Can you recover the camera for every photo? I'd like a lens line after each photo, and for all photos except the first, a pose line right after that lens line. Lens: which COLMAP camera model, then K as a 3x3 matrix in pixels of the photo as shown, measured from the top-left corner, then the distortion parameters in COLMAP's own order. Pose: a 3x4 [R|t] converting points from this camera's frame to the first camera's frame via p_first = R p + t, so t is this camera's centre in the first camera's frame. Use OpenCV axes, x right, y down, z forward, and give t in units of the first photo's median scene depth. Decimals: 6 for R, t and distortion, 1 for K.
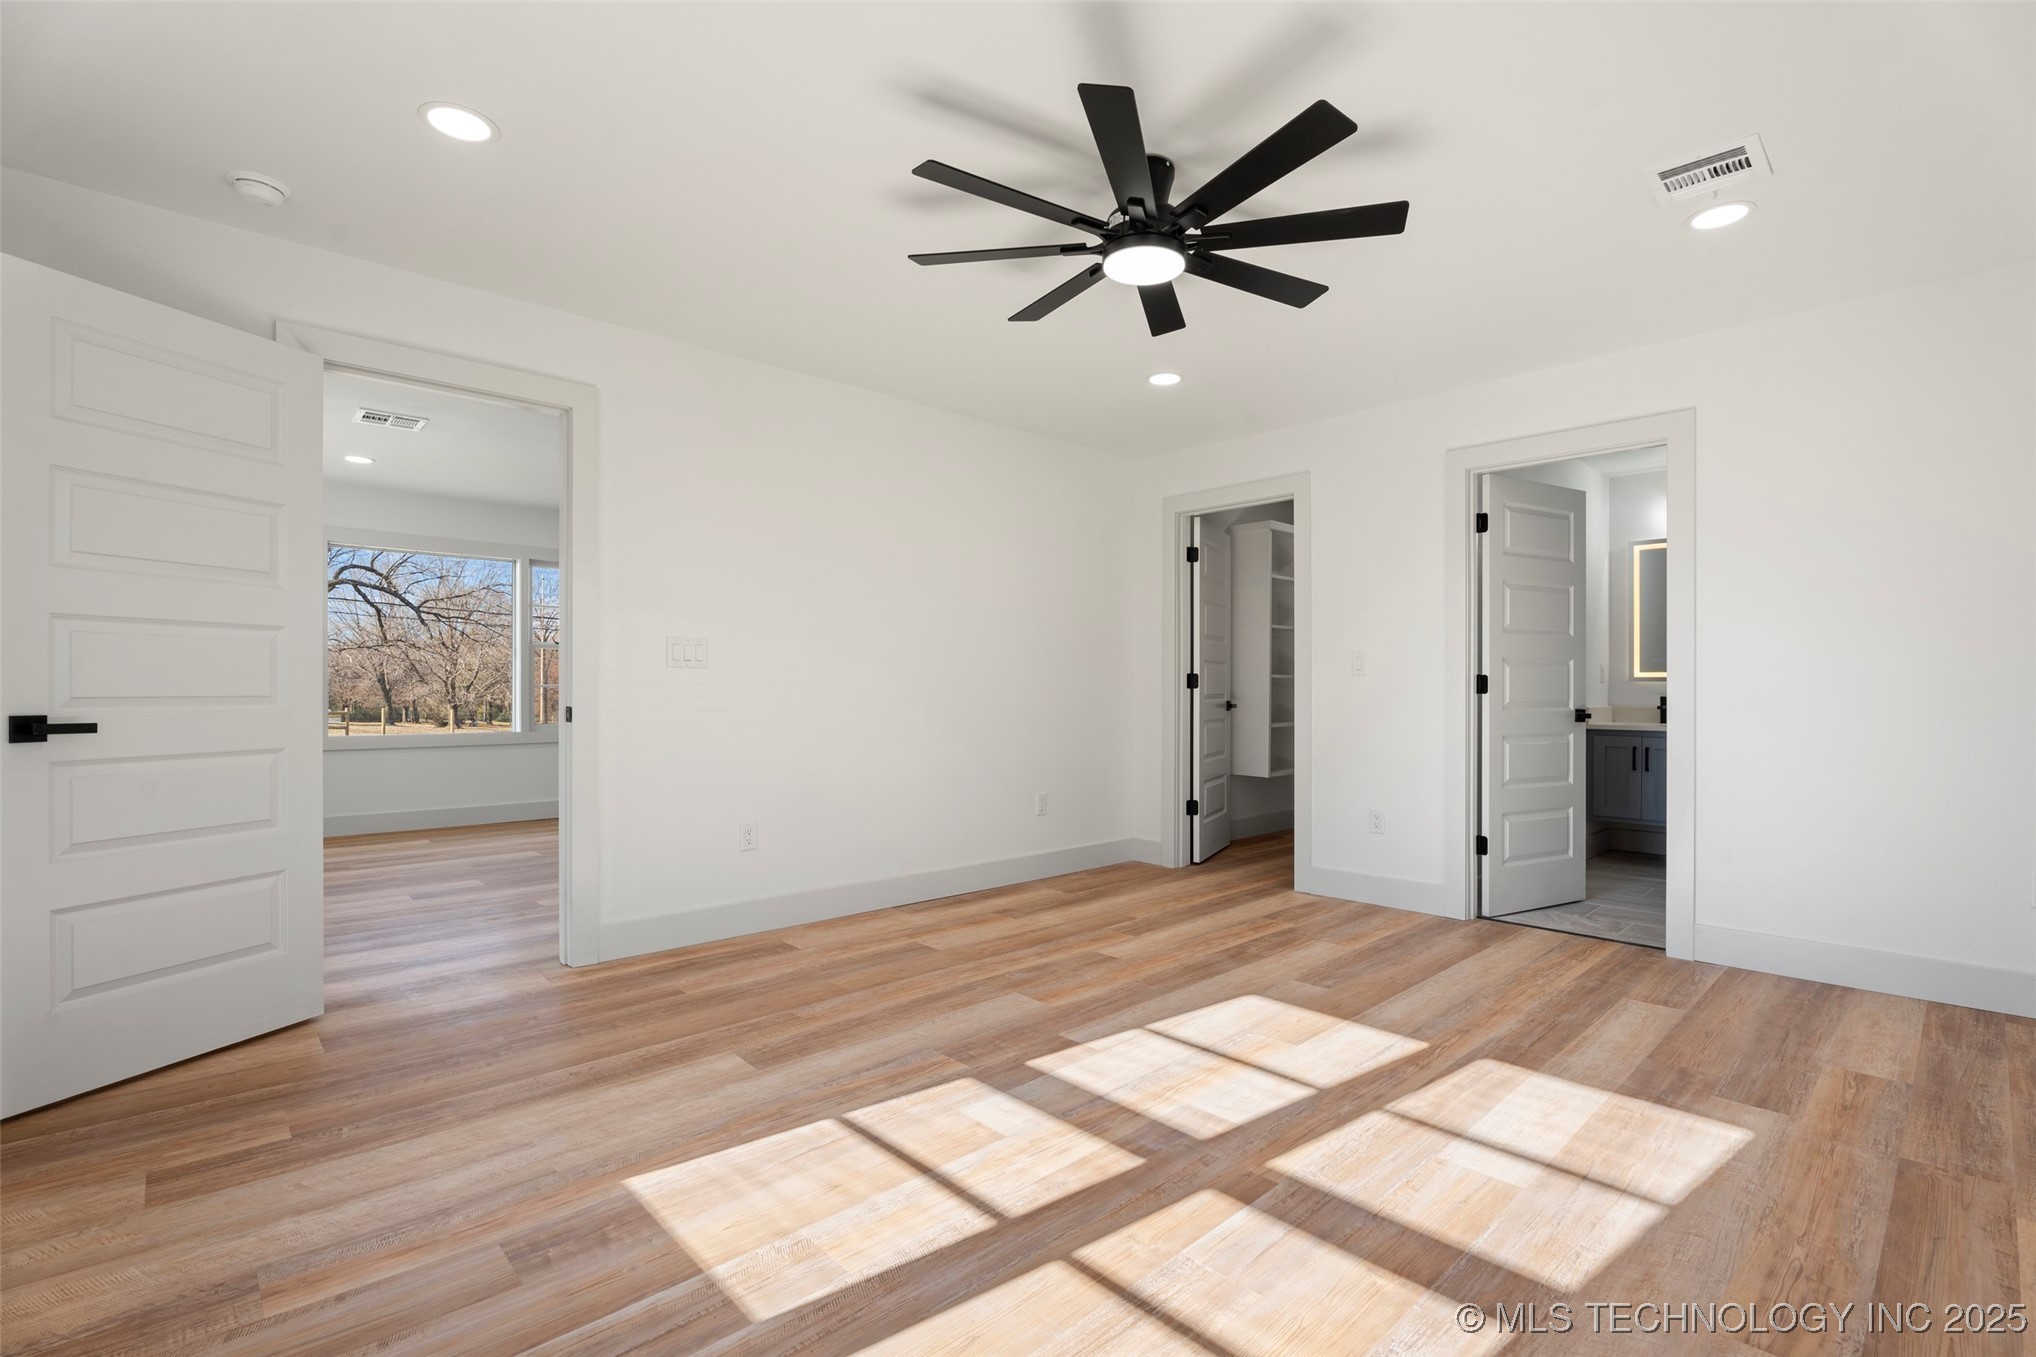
lens RADIAL K [[922.7, 0, 1023.9], [0, 922.7, 690.0], [0, 0, 1]] dist [0.000571, -0.006128]
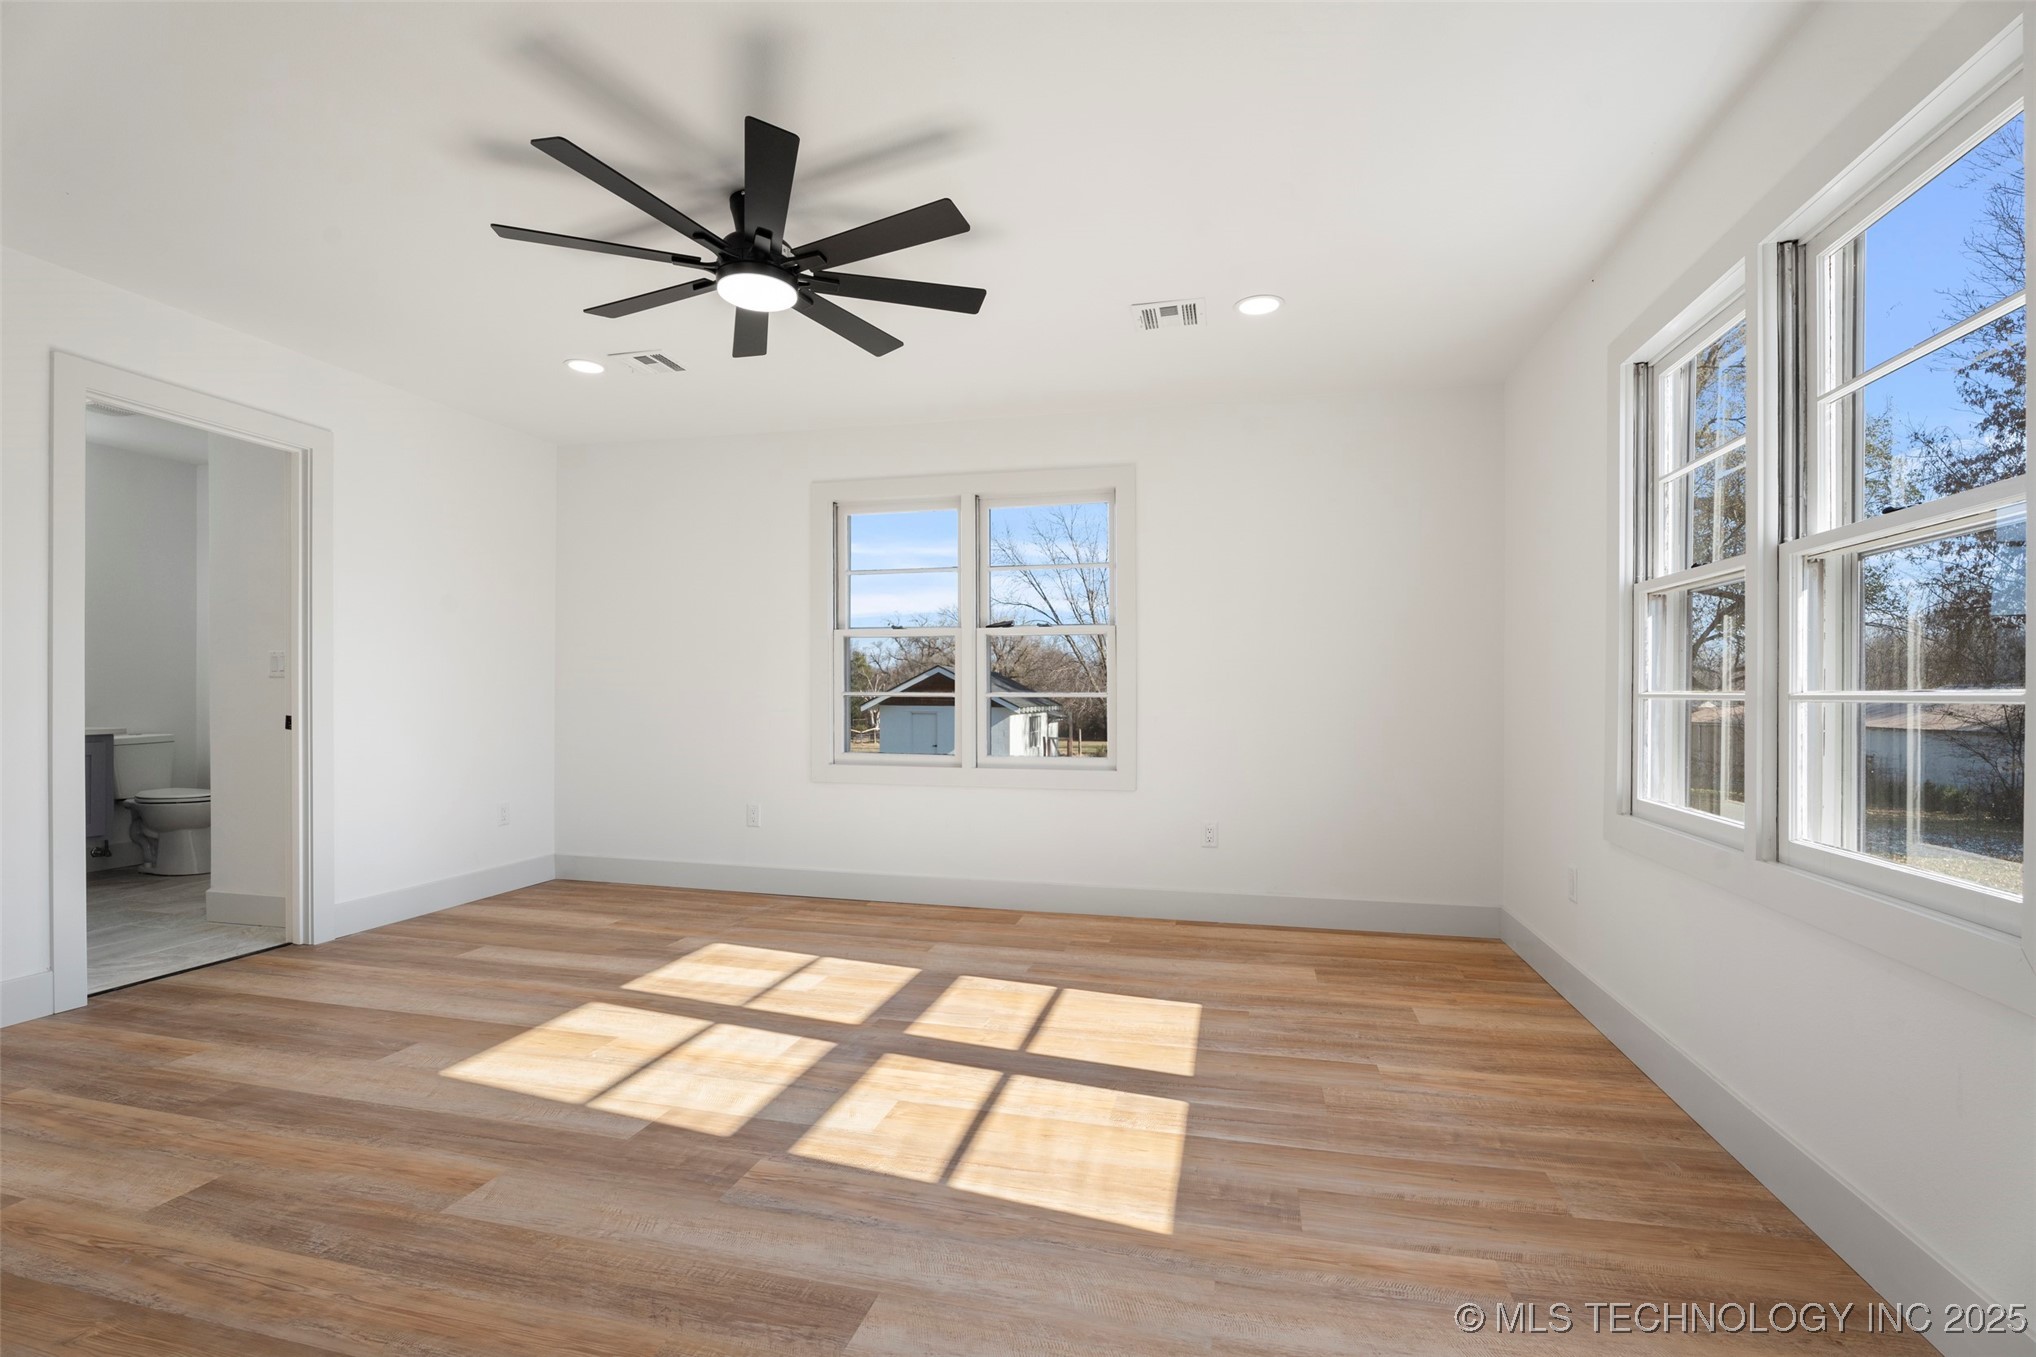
lens RADIAL K [[922.7, 0, 1023.9], [0, 922.7, 690.0], [0, 0, 1]] dist [0.000571, -0.006128]
pose [[-0.551215, -0.000398, 0.834363, -0.934260], [-0.008390, 0.999952, -0.005066, -0.003919], [-0.834321, -0.009793, -0.551192, 1.358637]]
